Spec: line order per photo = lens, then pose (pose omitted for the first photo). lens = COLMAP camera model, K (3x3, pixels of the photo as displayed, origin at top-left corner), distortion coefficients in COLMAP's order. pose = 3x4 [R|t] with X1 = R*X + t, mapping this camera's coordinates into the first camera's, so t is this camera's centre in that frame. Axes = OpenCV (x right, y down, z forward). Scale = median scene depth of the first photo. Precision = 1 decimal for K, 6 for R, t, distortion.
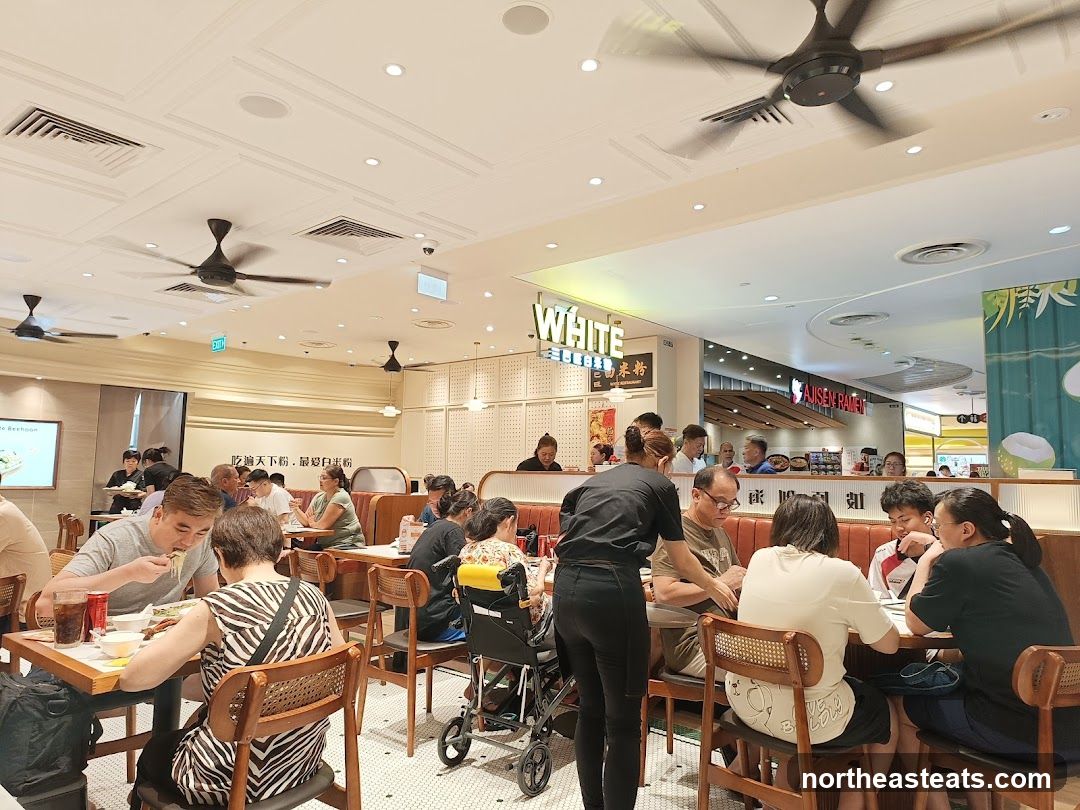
lens RADIAL K [[705.6, 0, 540.0], [0, 705.6, 405.0], [0, 0, 1]] dist [0.068264, -0.063548]
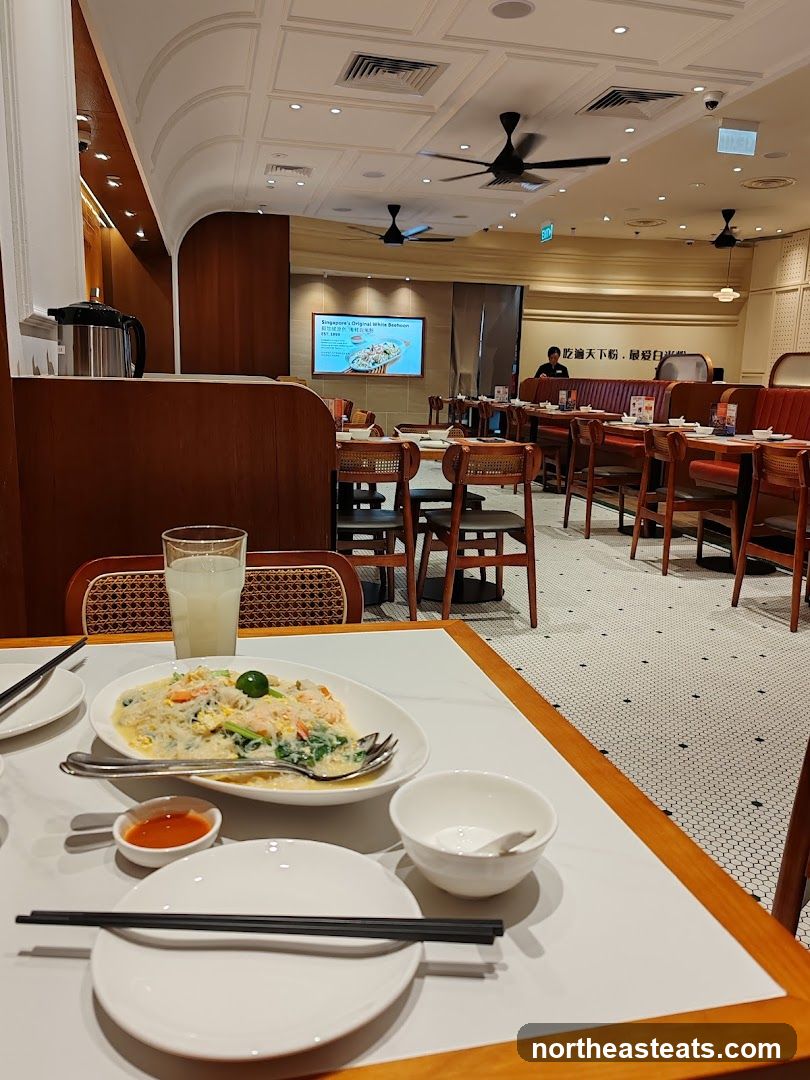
lens RADIAL K [[823.7, 0, 405.0], [0, 823.7, 540.0], [0, 0, 1]] dist [0.074788, -0.086956]
pose [[0.793446, 0.128124, -0.595002, 0.179421], [0.042156, 0.963676, 0.263727, 0.017400], [0.607179, -0.234336, 0.759223, -0.145453]]
